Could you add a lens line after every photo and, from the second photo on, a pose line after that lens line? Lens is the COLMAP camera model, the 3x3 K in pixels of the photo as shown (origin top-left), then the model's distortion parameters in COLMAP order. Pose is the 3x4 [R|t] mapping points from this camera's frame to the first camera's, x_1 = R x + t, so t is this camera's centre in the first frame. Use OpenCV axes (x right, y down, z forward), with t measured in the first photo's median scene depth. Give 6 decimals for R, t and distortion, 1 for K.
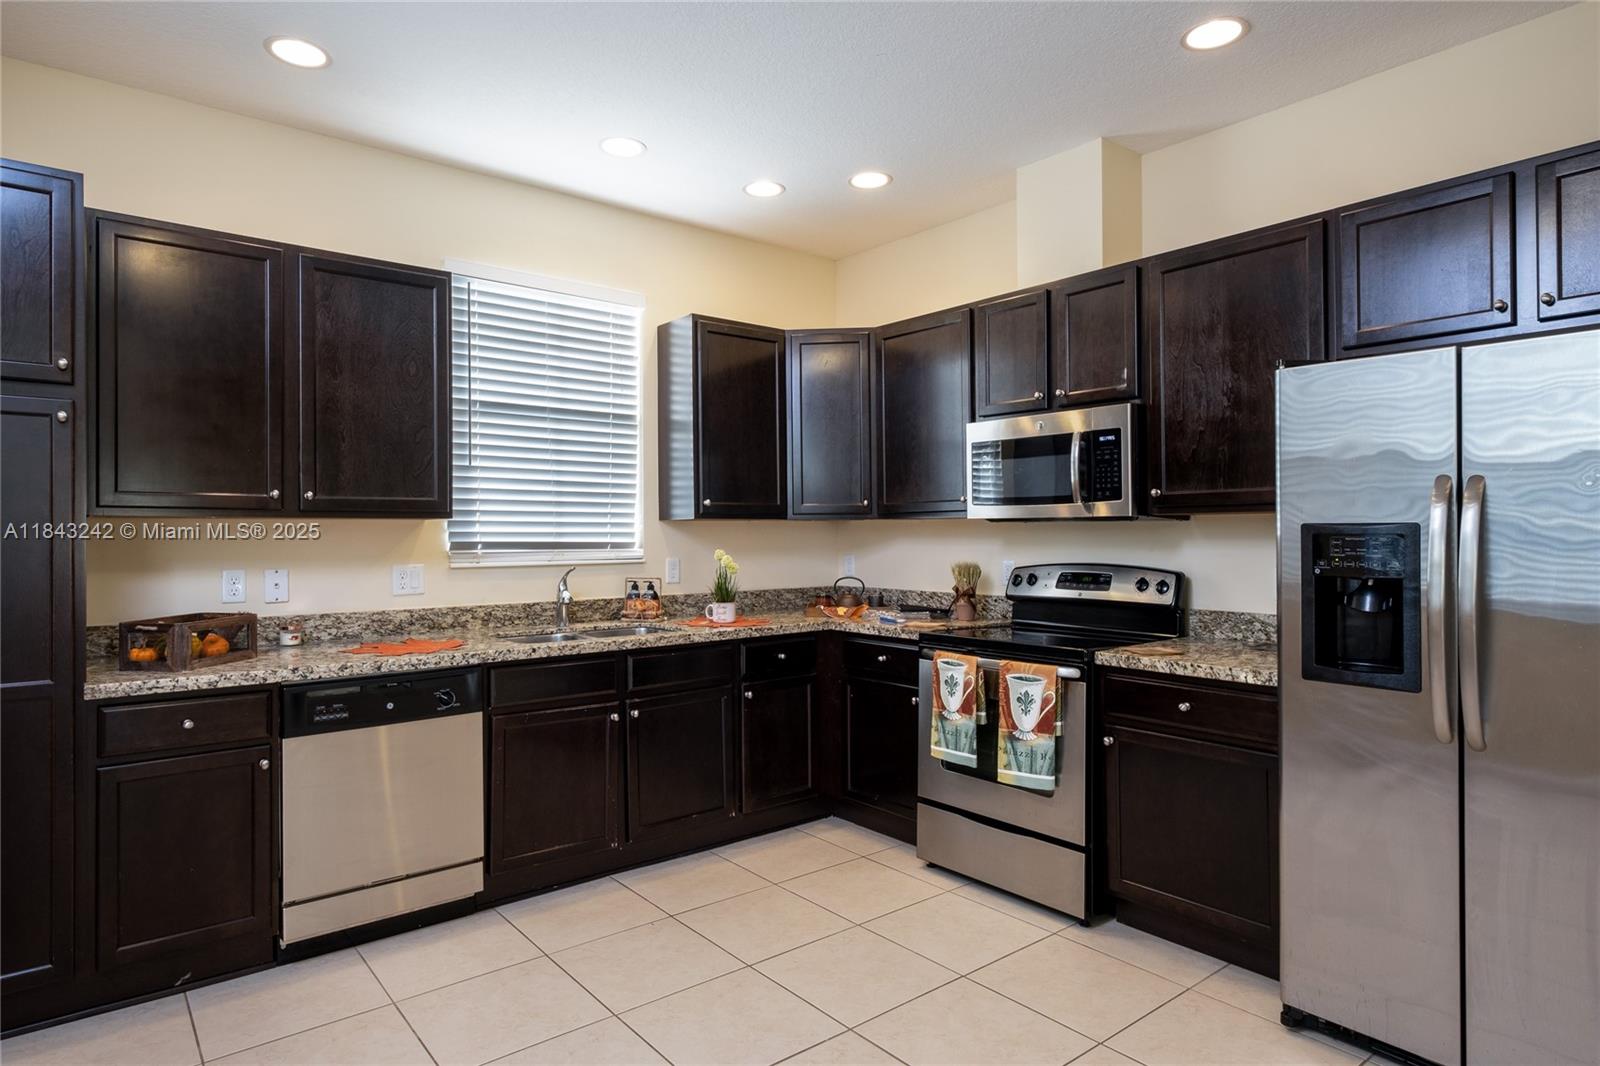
lens RADIAL K [[892.7, 0, 798.1], [0, 892.7, 530.0], [0, 0, 1]] dist [-0.015813, 0.001181]
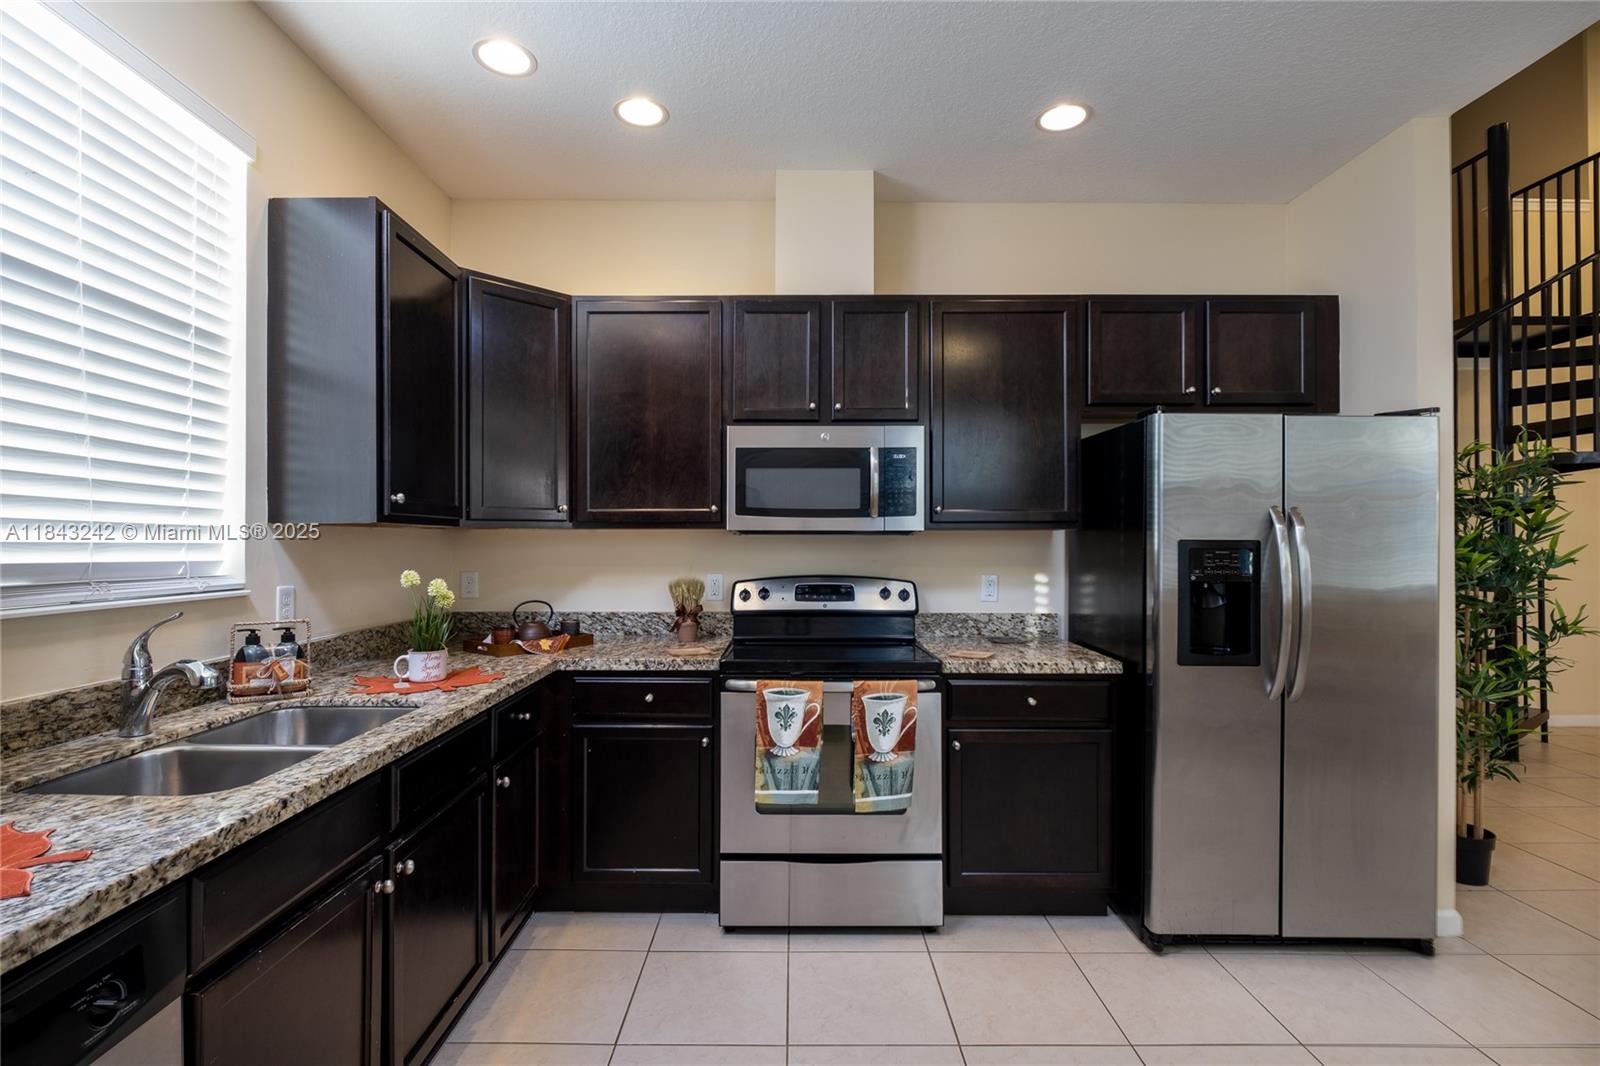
lens RADIAL K [[744.4, 0, 798.7], [0, 744.4, 537.2], [0, 0, 1]] dist [-0.004374, -0.003287]
pose [[0.634046, 0.010314, 0.773226, -0.398410], [-0.005811, 0.999946, -0.008573, 0.000754], [-0.773273, 0.000943, 0.634072, 0.523352]]
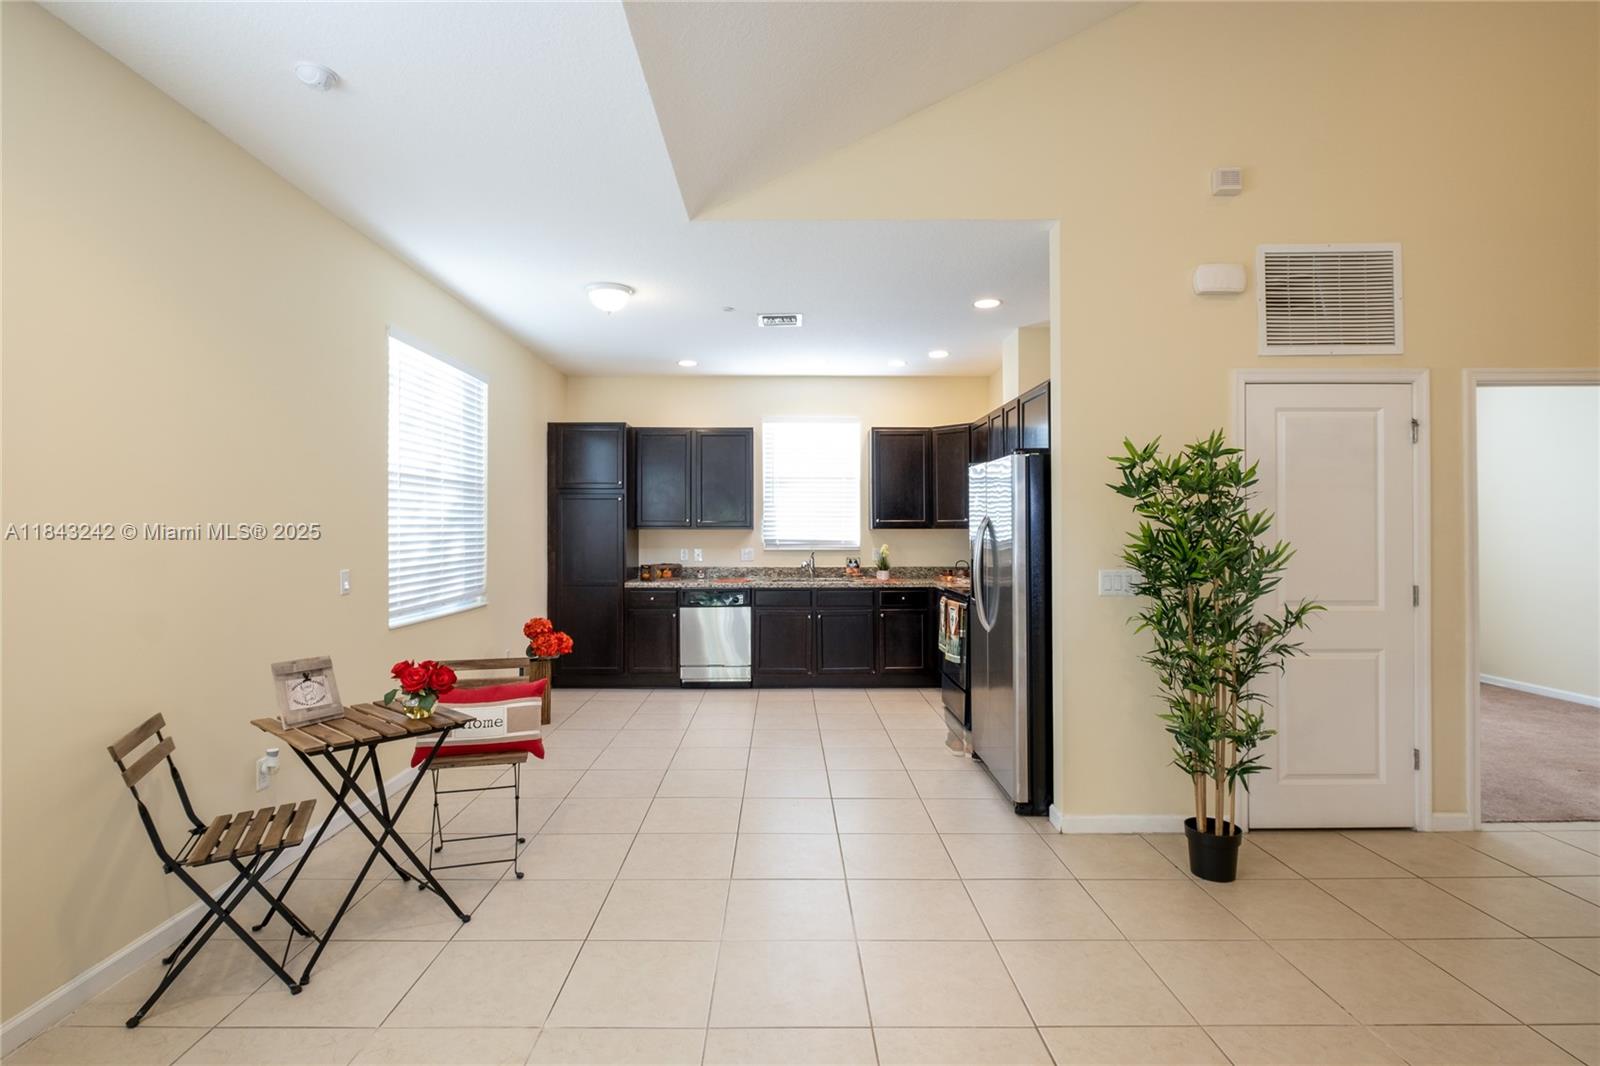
lens RADIAL K [[769.8, 0, 804.1], [0, 769.8, 531.1], [0, 0, 1]] dist [-0.006340, -0.000823]
pose [[0.788224, 0.004862, -0.615369, 1.004129], [-0.002730, 0.999987, 0.004403, -0.018472], [0.615382, -0.001790, 0.788227, -0.567023]]
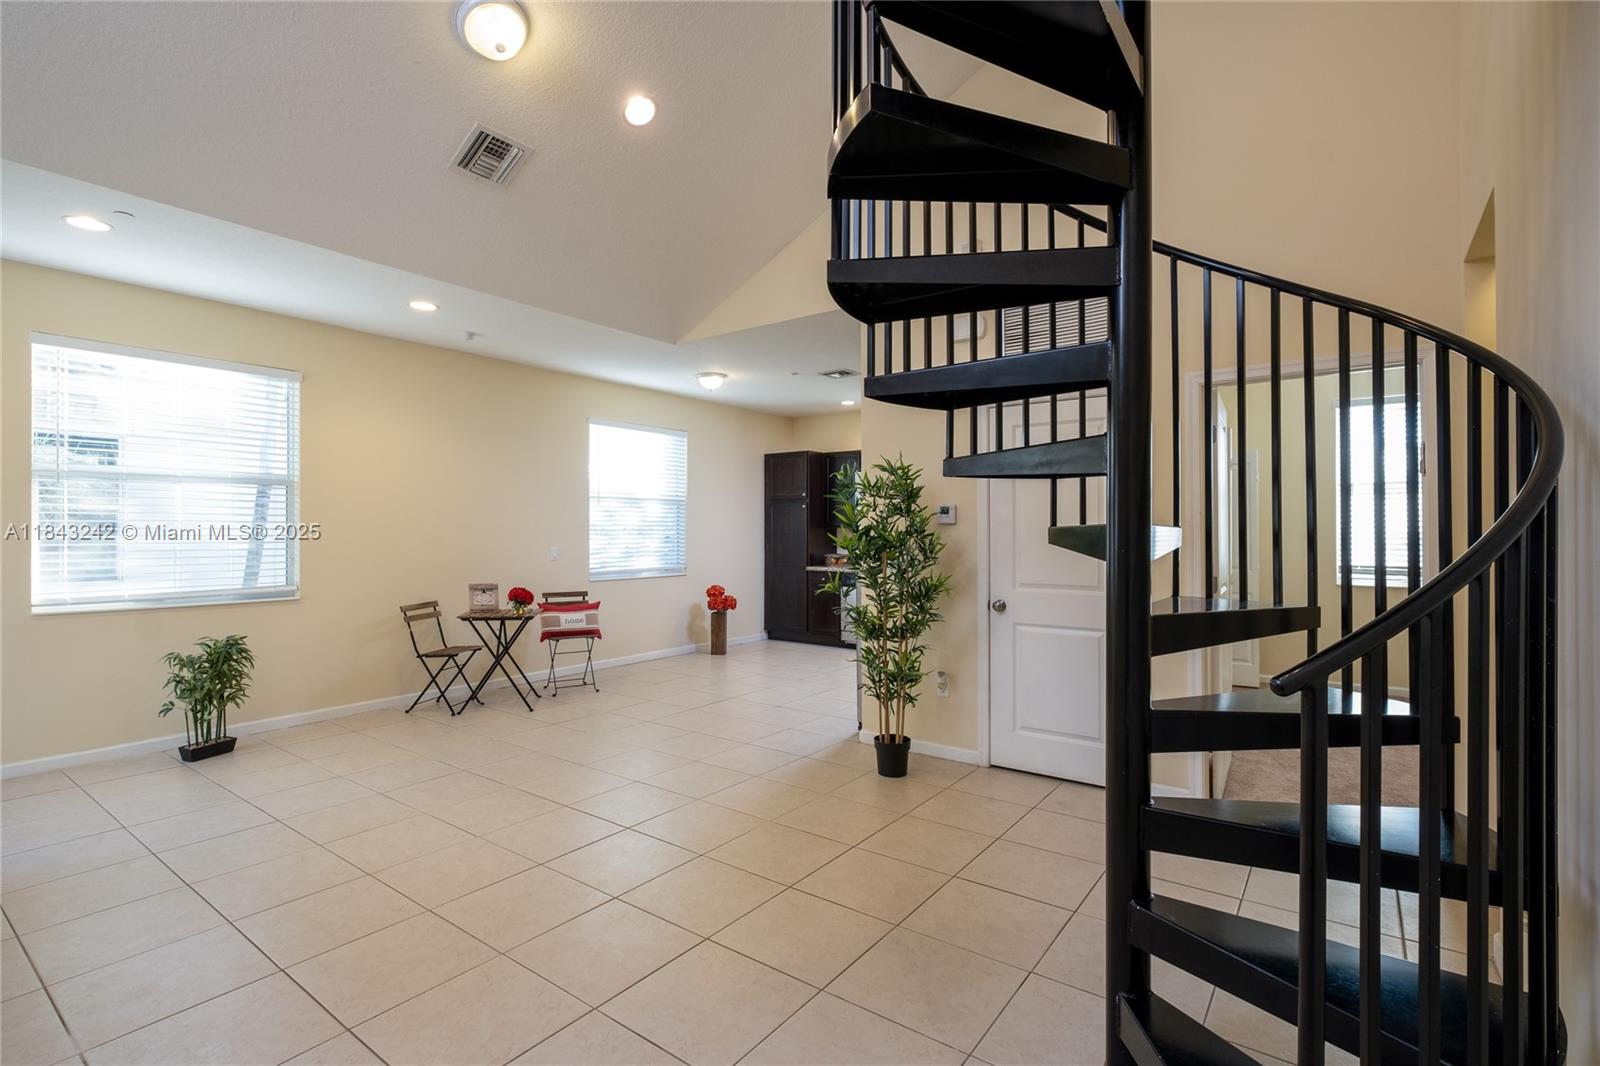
lens RADIAL K [[744.4, 0, 809.2], [0, 744.4, 533.4], [0, 0, 1]] dist [-0.004374, -0.003287]
pose [[0.259986, 0.002738, -0.965609, 1.990792], [0.000458, 0.999996, 0.002959, -0.004674], [0.965612, -0.001211, 0.259984, 0.017697]]
